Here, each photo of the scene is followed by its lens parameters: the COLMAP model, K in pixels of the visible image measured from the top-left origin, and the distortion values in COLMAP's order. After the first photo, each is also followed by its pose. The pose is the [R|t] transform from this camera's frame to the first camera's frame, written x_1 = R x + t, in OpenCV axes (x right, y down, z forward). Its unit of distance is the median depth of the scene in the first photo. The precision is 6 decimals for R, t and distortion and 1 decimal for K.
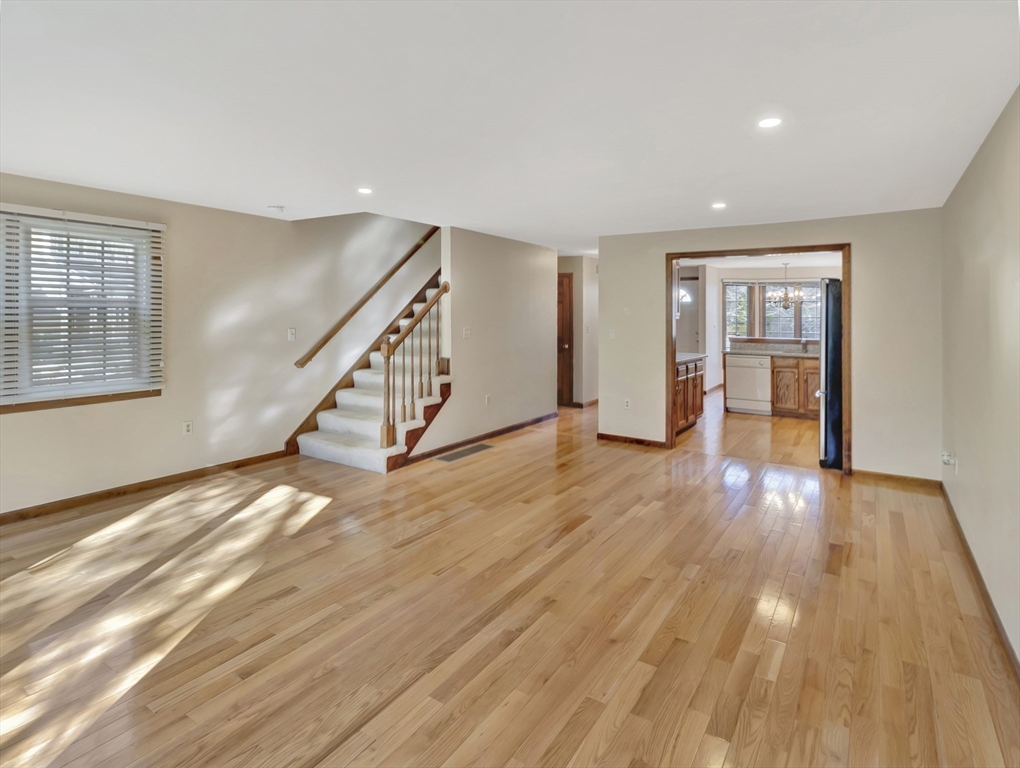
lens RADIAL K [[542.3, 0, 524.9], [0, 542.3, 310.1], [0, 0, 1]] dist [0.002880, -0.001526]
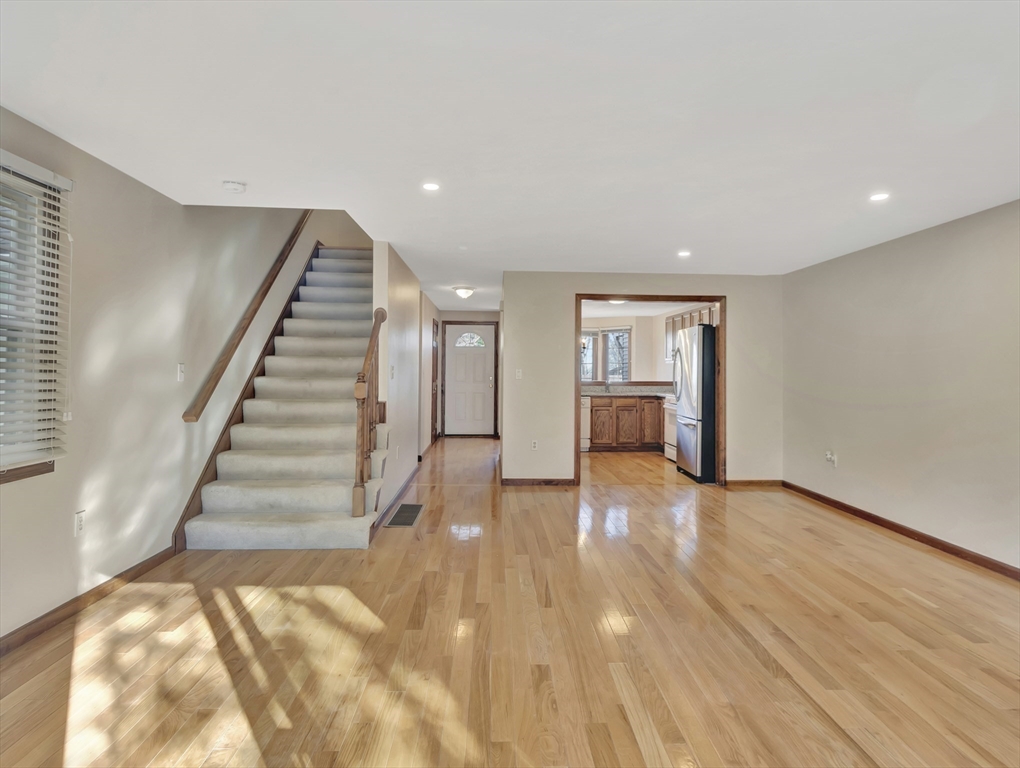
lens RADIAL K [[599.4, 0, 527.4], [0, 599.4, 358.0], [0, 0, 1]] dist [0.005924, 0.000354]
pose [[0.814894, 0.011945, 0.579486, -0.527514], [-0.007659, 0.999922, -0.009841, 0.031872], [-0.579559, 0.003581, 0.814922, 0.150237]]
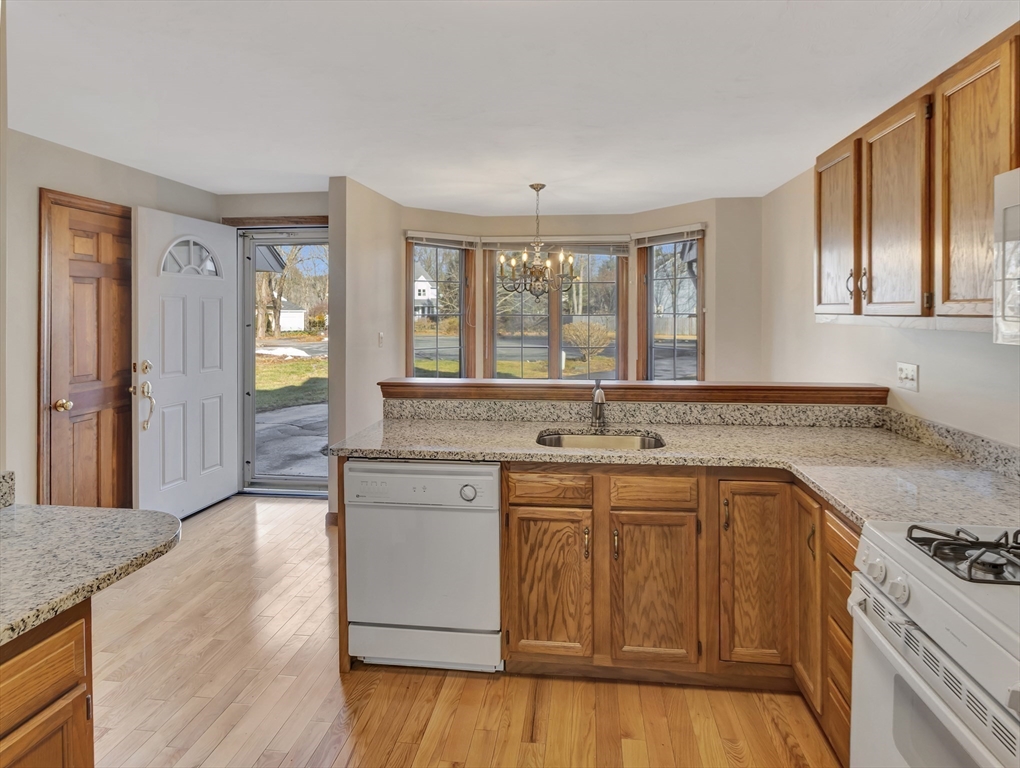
lens RADIAL K [[572.0, 0, 504.6], [0, 572.0, 312.0], [0, 0, 1]] dist [0.002069, 0.000839]
pose [[0.915765, -0.009624, 0.401600, 0.528316], [0.005756, 0.999925, 0.010837, 0.010982], [-0.401674, -0.007612, 0.915751, 1.140977]]
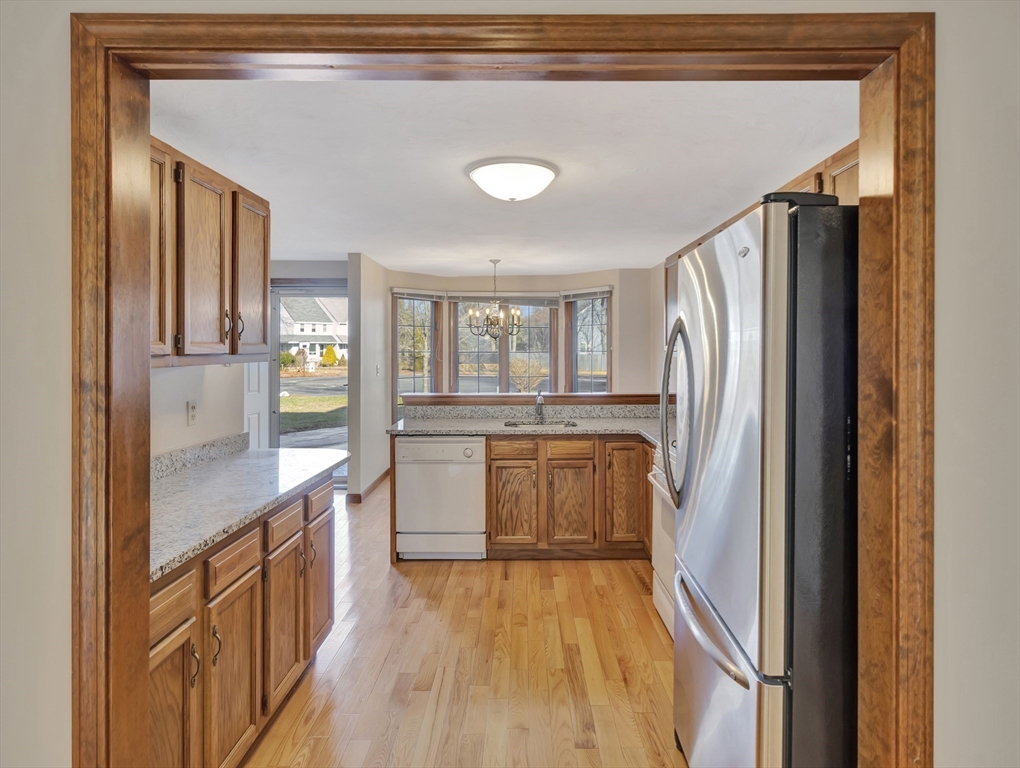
lens RADIAL K [[575.6, 0, 514.0], [0, 575.6, 336.3], [0, 0, 1]] dist [0.002066, 0.000189]
pose [[0.854050, 0.003000, 0.520181, 0.328932], [0.002540, 0.999947, -0.009938, 0.004251], [-0.520184, 0.009809, 0.853998, 0.858750]]
